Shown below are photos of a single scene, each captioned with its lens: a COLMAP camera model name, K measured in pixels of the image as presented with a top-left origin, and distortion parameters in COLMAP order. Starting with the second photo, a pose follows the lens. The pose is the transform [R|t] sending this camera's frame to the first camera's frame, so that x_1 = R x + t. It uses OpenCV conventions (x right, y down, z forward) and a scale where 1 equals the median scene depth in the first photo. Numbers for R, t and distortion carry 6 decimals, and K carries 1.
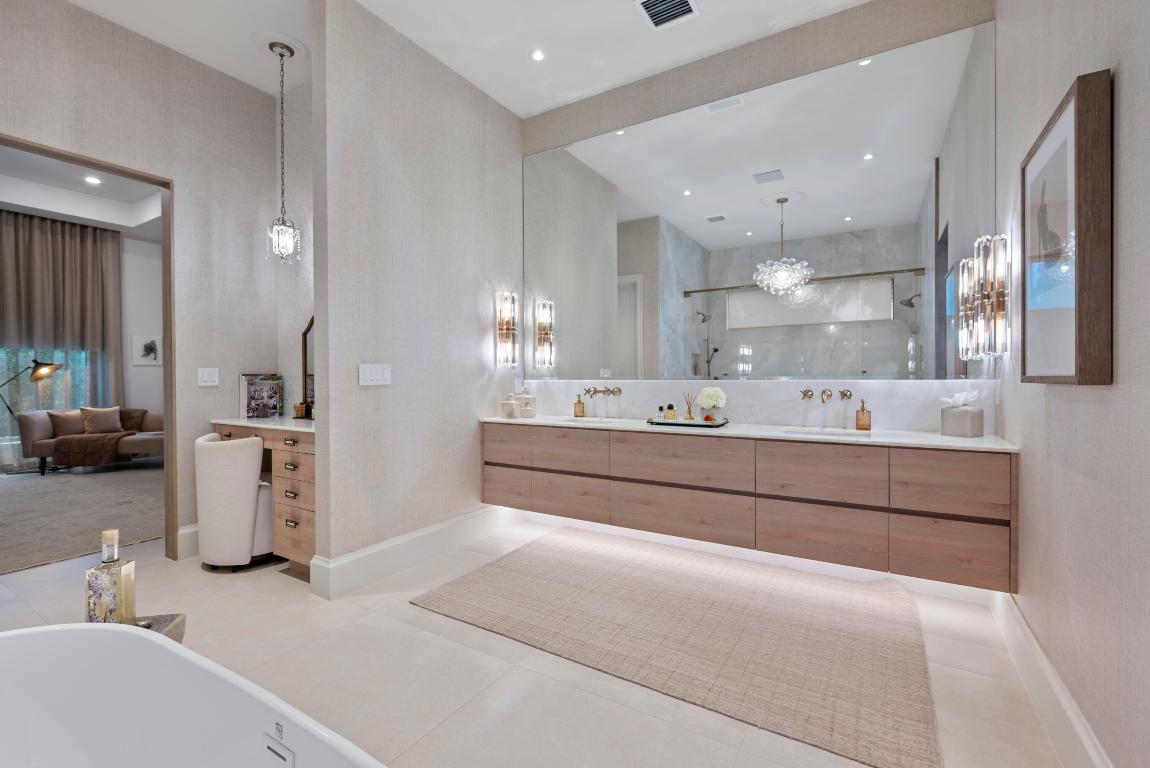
lens RADIAL K [[500.7, 0, 575.0], [0, 500.7, 384.0], [0, 0, 1]] dist [0.000192, 0.000088]
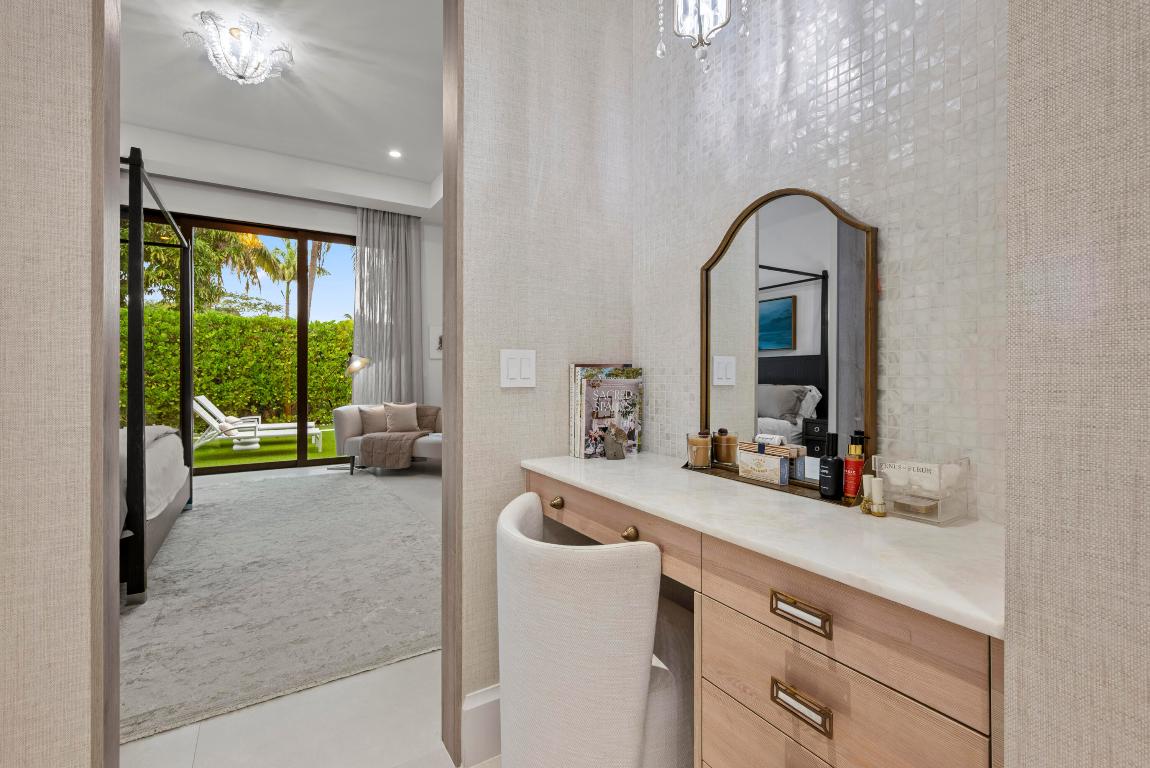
lens RADIAL K [[491.1, 0, 579.7], [0, 491.1, 379.4], [0, 0, 1]] dist [-0.001515, -0.000114]
pose [[0.901199, 0.011056, -0.433264, -0.452479], [-0.011800, 0.999930, 0.000973, -0.005251], [0.433245, 0.004236, 0.901266, 0.574533]]
